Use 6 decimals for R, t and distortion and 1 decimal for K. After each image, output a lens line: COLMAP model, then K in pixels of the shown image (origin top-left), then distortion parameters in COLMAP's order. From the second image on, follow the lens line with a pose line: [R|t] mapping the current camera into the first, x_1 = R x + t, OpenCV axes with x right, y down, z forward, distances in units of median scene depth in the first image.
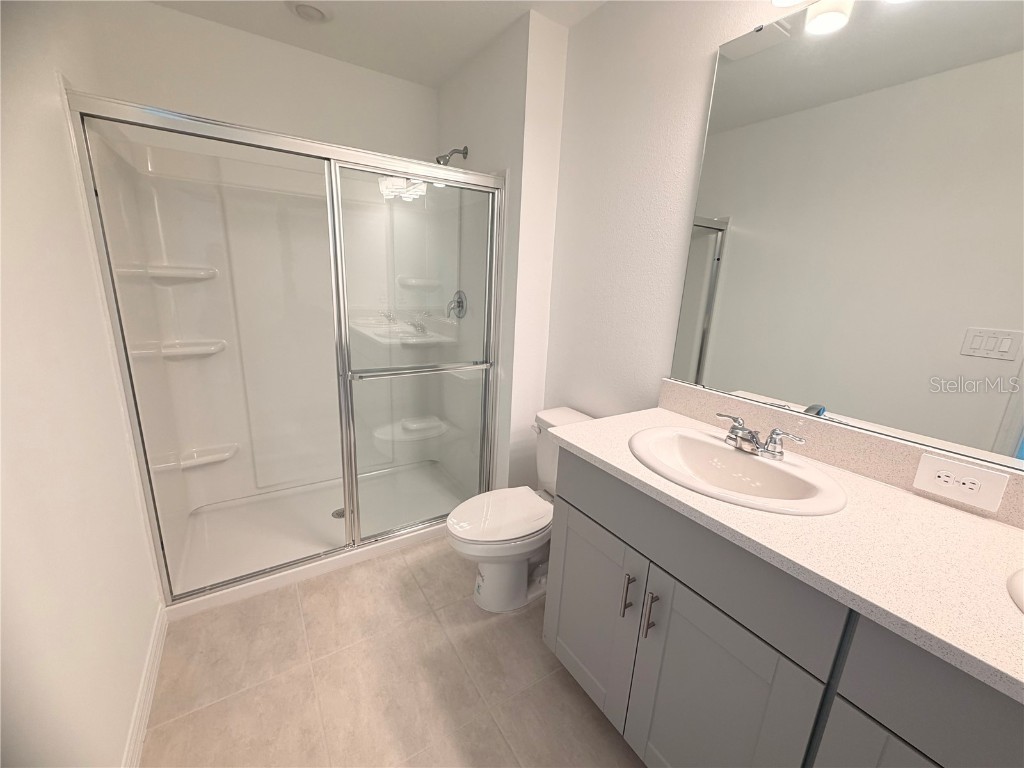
lens RADIAL K [[404.7, 0, 507.7], [0, 404.7, 383.9], [0, 0, 1]] dist [-0.000169, -0.000622]
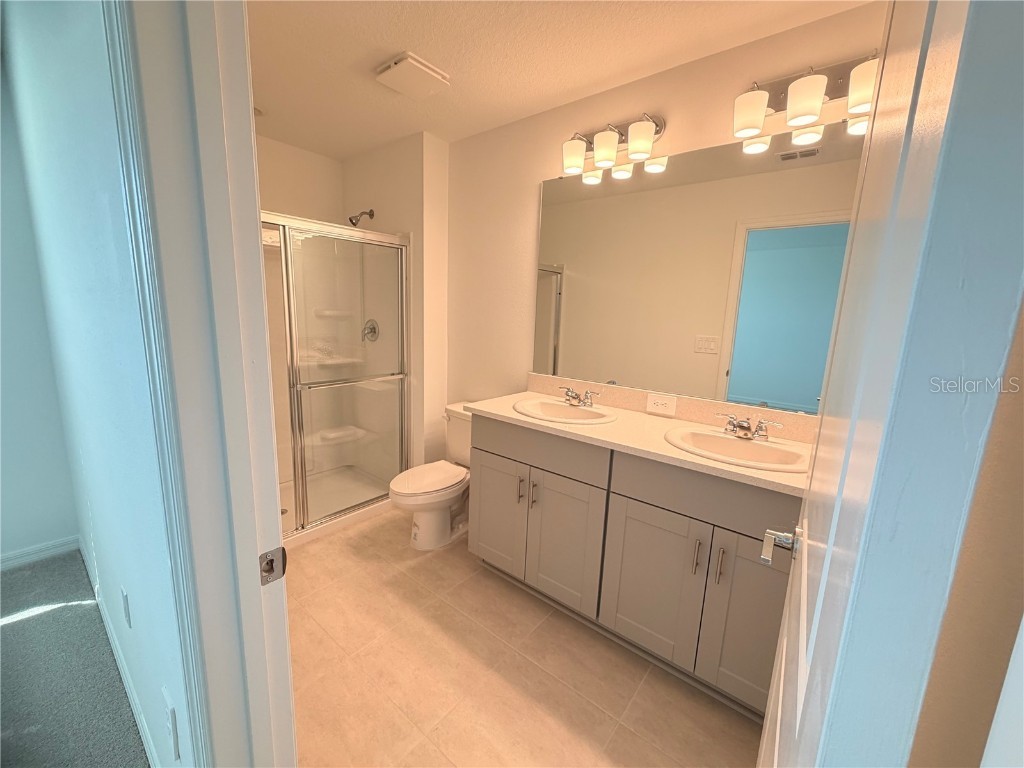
lens RADIAL K [[404.7, 0, 501.7], [0, 404.7, 374.1], [0, 0, 1]] dist [-0.000169, -0.000622]
pose [[0.953847, -0.056944, 0.294845, -0.153541], [0.081739, 0.994017, -0.072455, 0.082153], [-0.288955, 0.093211, 0.952794, -0.397404]]
